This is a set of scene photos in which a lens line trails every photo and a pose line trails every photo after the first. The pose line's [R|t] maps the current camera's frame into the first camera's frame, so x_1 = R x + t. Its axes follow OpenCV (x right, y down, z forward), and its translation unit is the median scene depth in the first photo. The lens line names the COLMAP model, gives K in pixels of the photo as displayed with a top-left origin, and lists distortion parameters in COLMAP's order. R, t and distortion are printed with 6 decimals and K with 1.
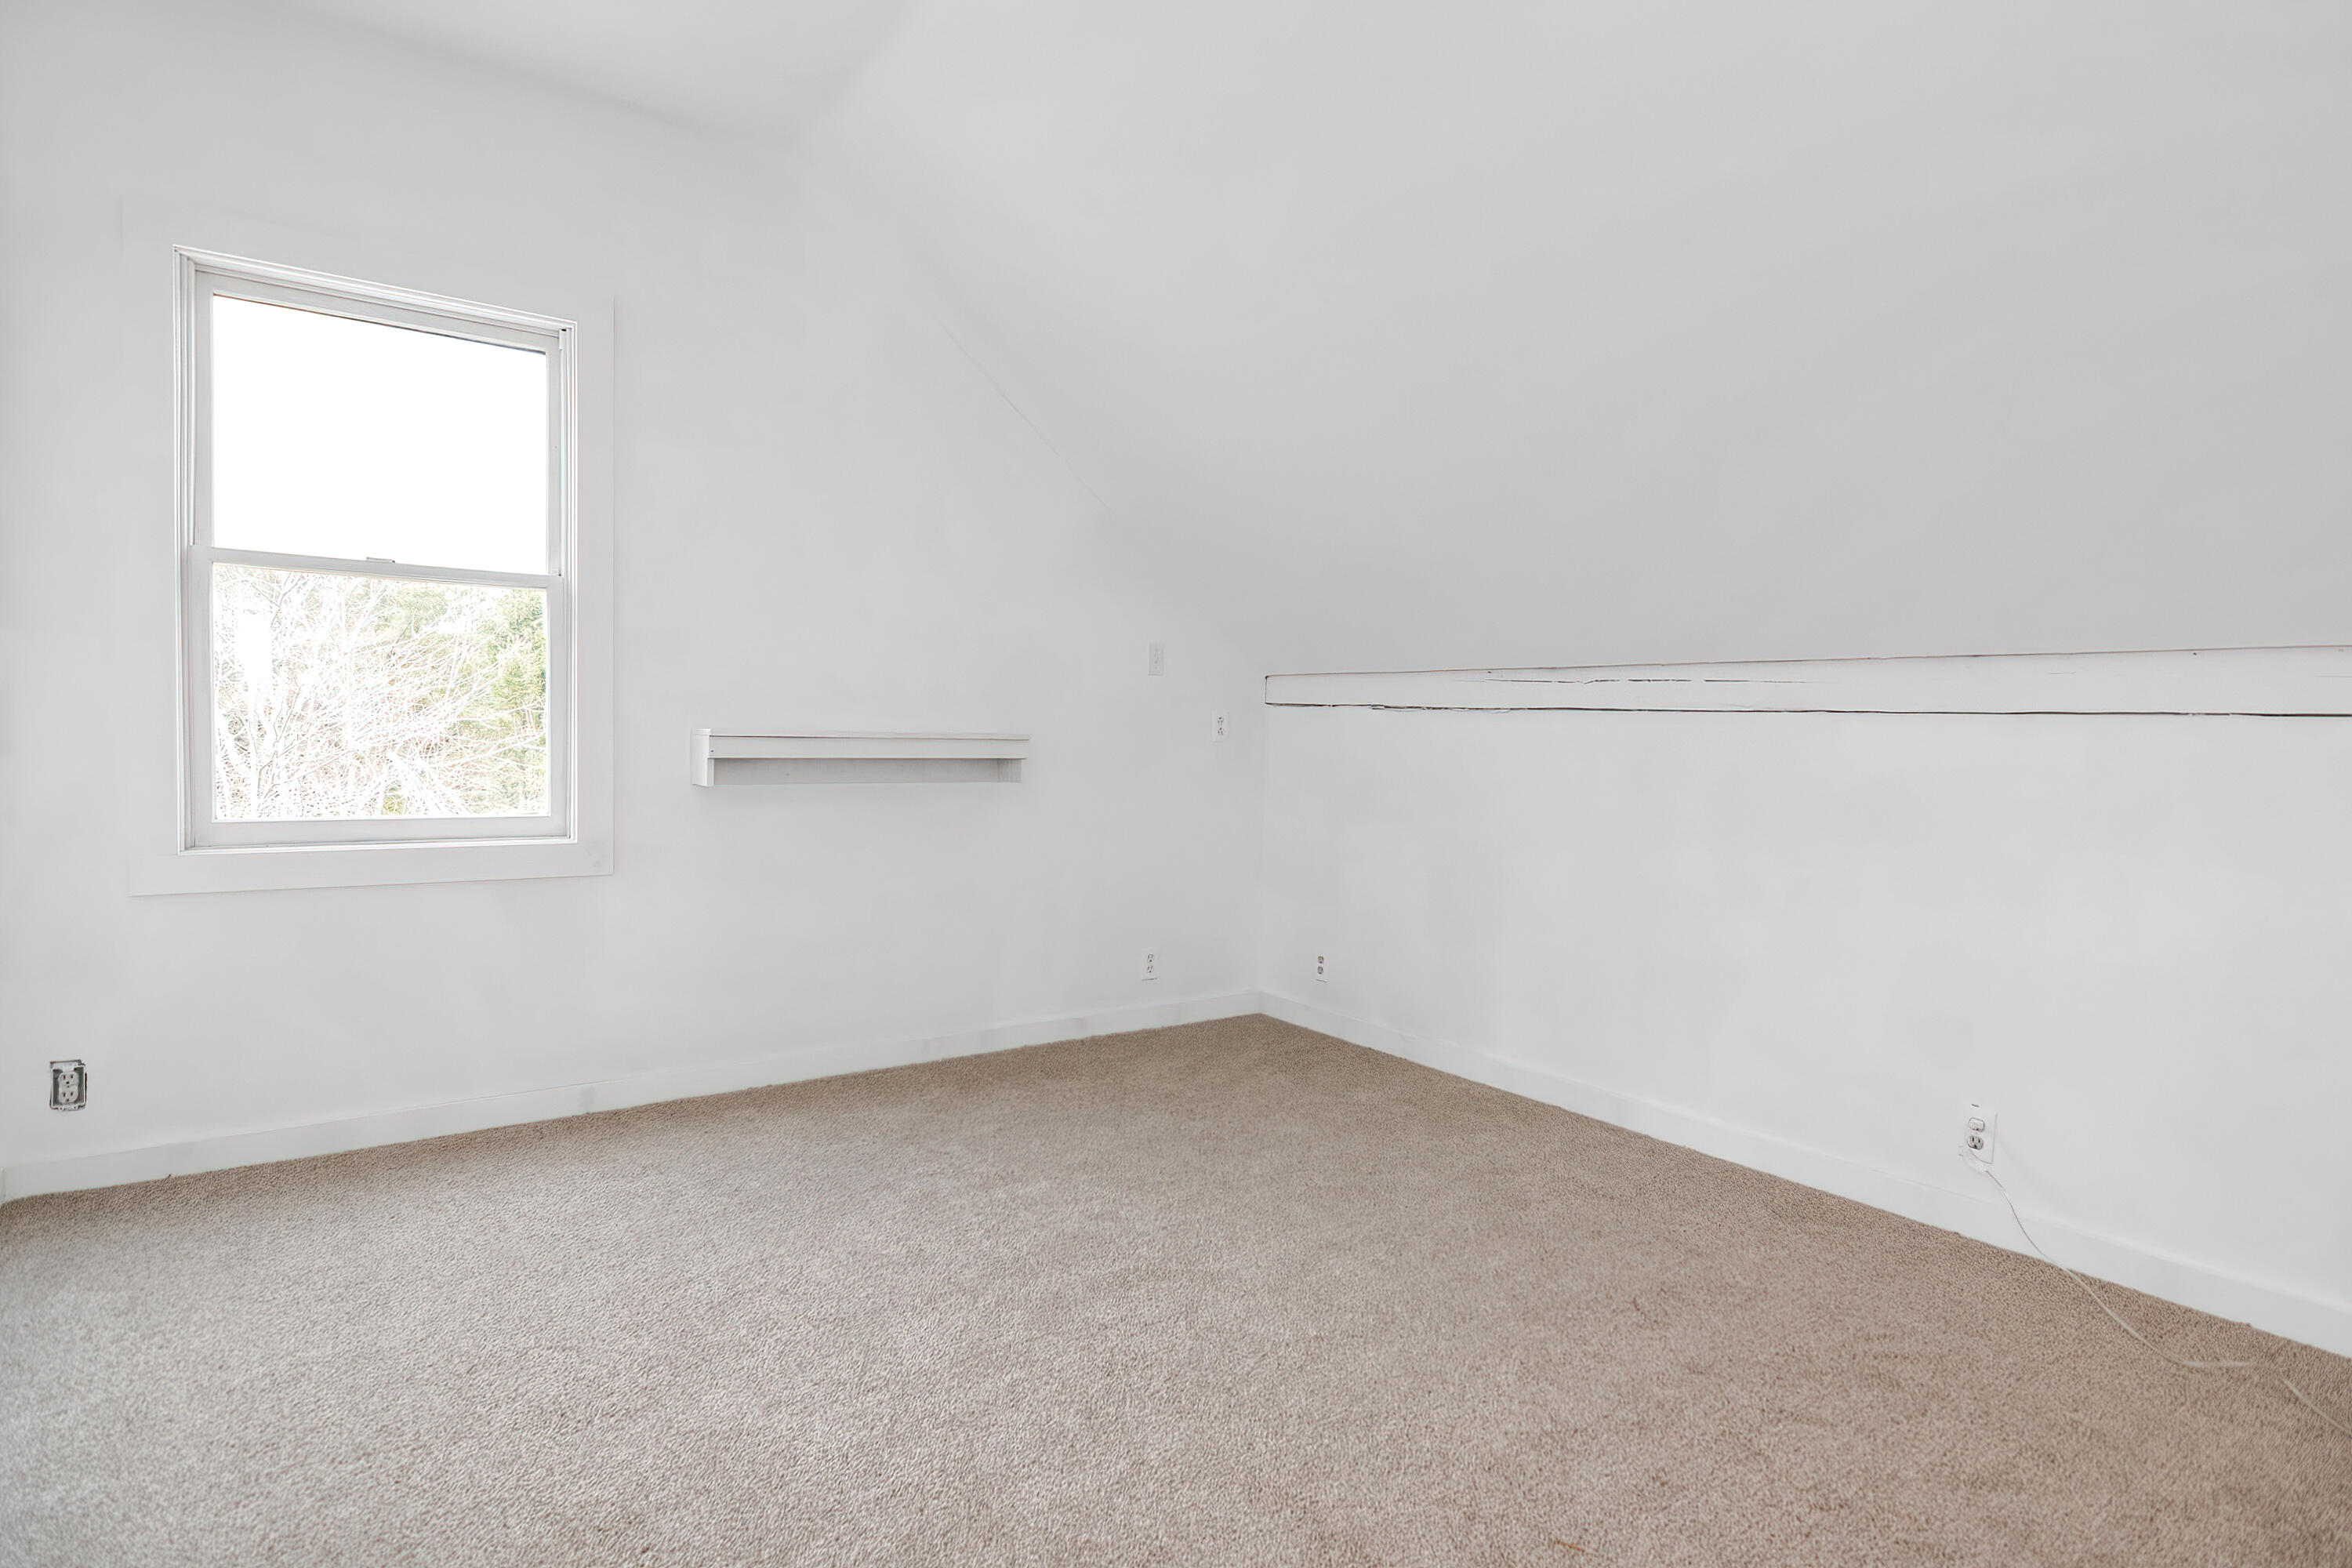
lens RADIAL K [[1152.6, 0, 1170.6], [0, 1152.6, 744.0], [0, 0, 1]] dist [-0.015496, -0.000653]
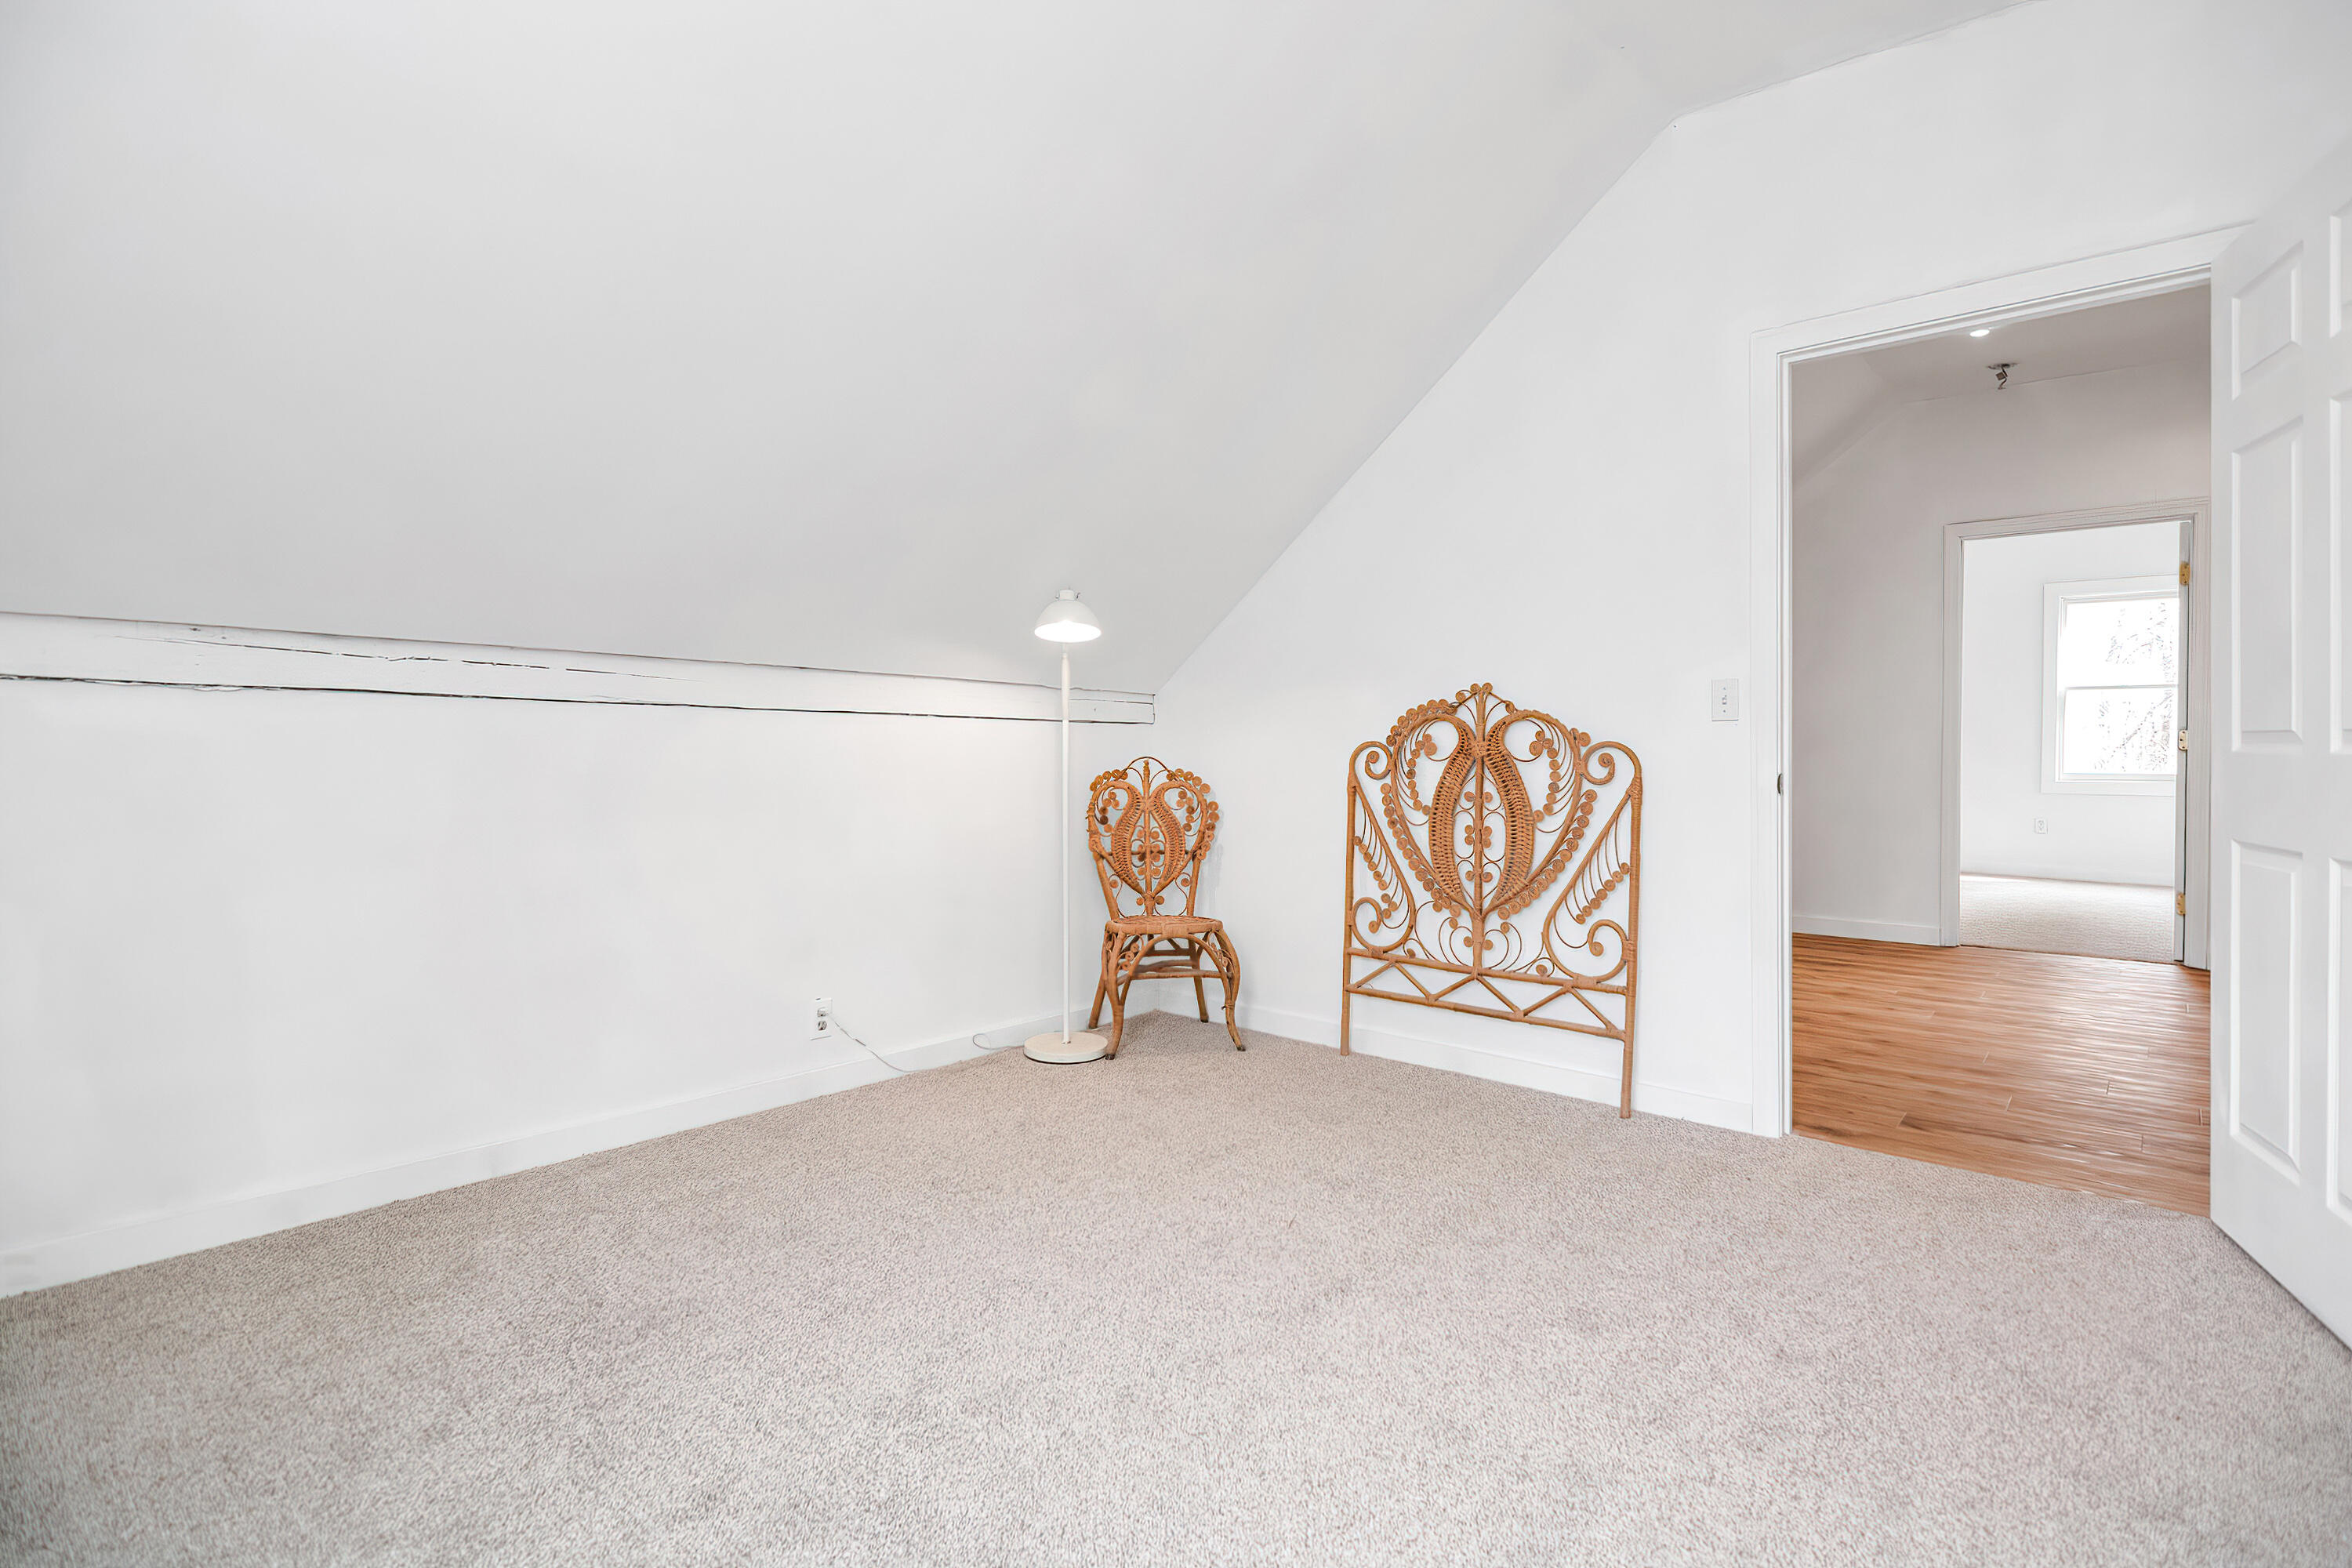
lens RADIAL K [[1152.6, 0, 1170.6], [0, 1152.6, 744.0], [0, 0, 1]] dist [-0.015496, -0.000653]
pose [[-0.208102, -0.026942, 0.977736, -0.547939], [-0.008837, 0.999632, 0.025664, -0.021078], [-0.978067, -0.003300, -0.208264, 0.675008]]
